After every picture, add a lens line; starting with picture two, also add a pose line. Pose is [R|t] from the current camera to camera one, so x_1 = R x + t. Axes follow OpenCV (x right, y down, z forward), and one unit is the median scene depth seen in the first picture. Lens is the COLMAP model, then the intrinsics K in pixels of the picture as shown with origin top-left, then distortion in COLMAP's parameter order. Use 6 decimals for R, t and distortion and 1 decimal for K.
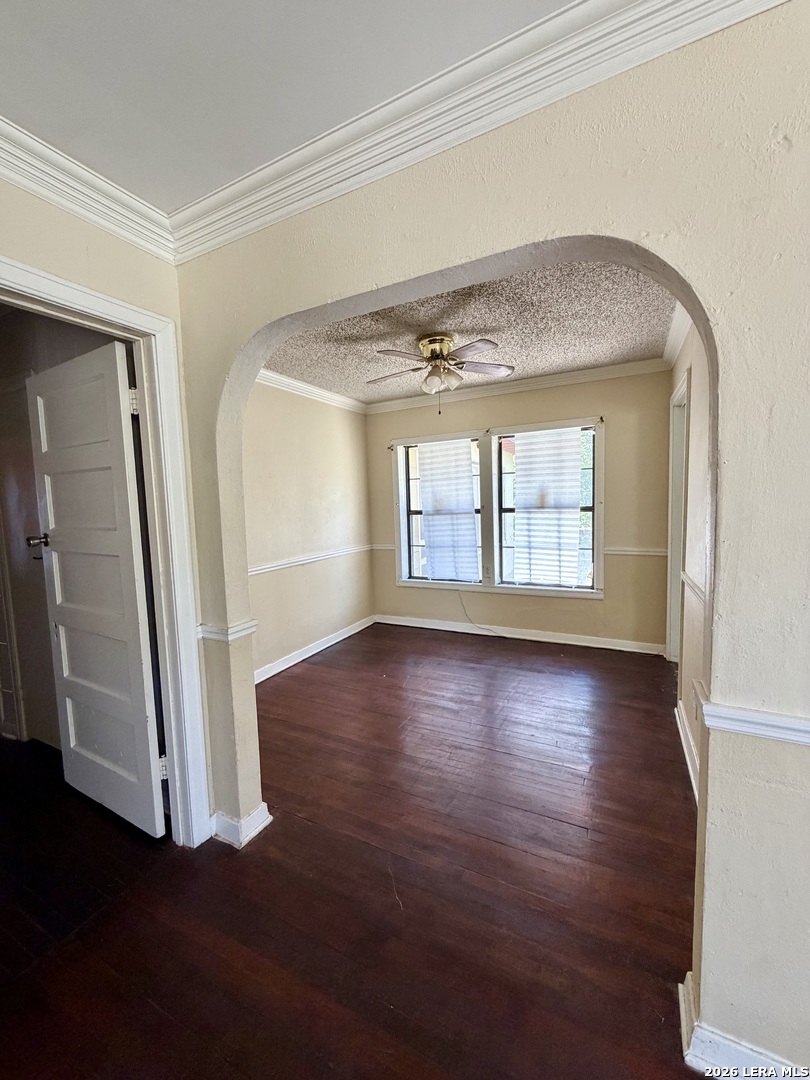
lens RADIAL K [[431.2, 0, 404.8], [0, 431.2, 537.1], [0, 0, 1]] dist [-0.000723, 0.000036]
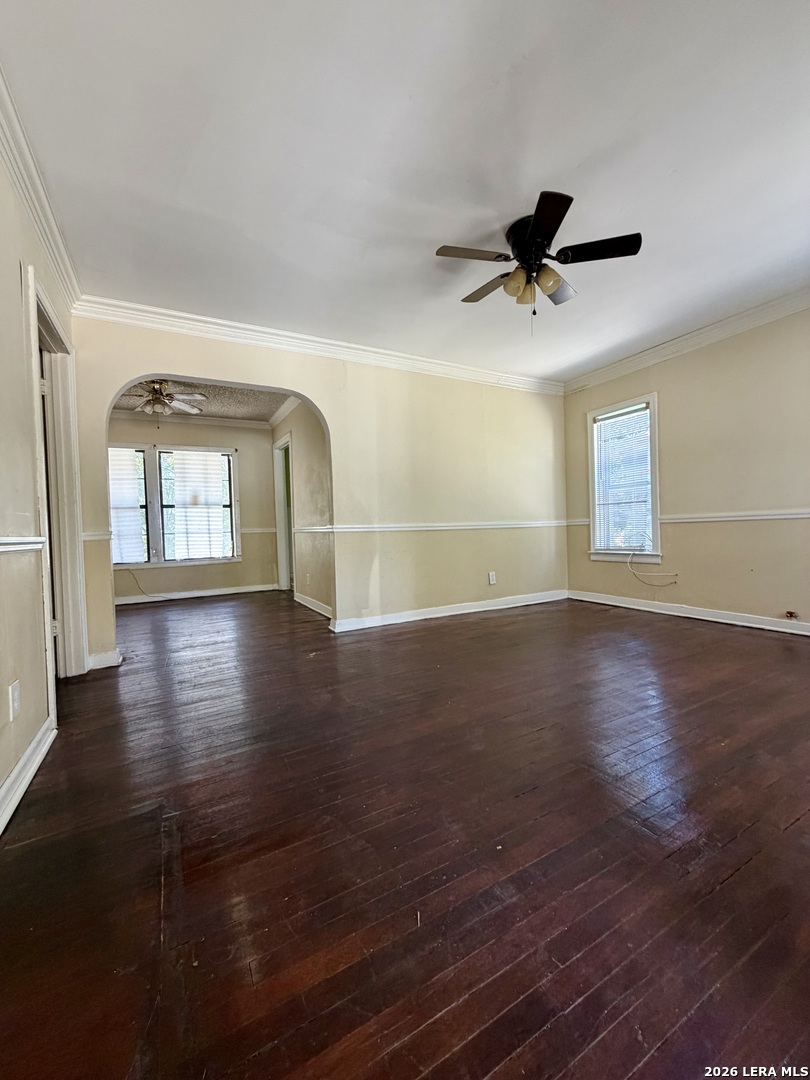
lens RADIAL K [[431.2, 0, 406.8], [0, 431.2, 538.5], [0, 0, 1]] dist [-0.000723, 0.000036]
pose [[0.562762, -0.005511, 0.826601, -0.474231], [0.081599, 0.995464, -0.048918, 0.171713], [-0.822582, 0.094979, 0.560659, -0.376099]]
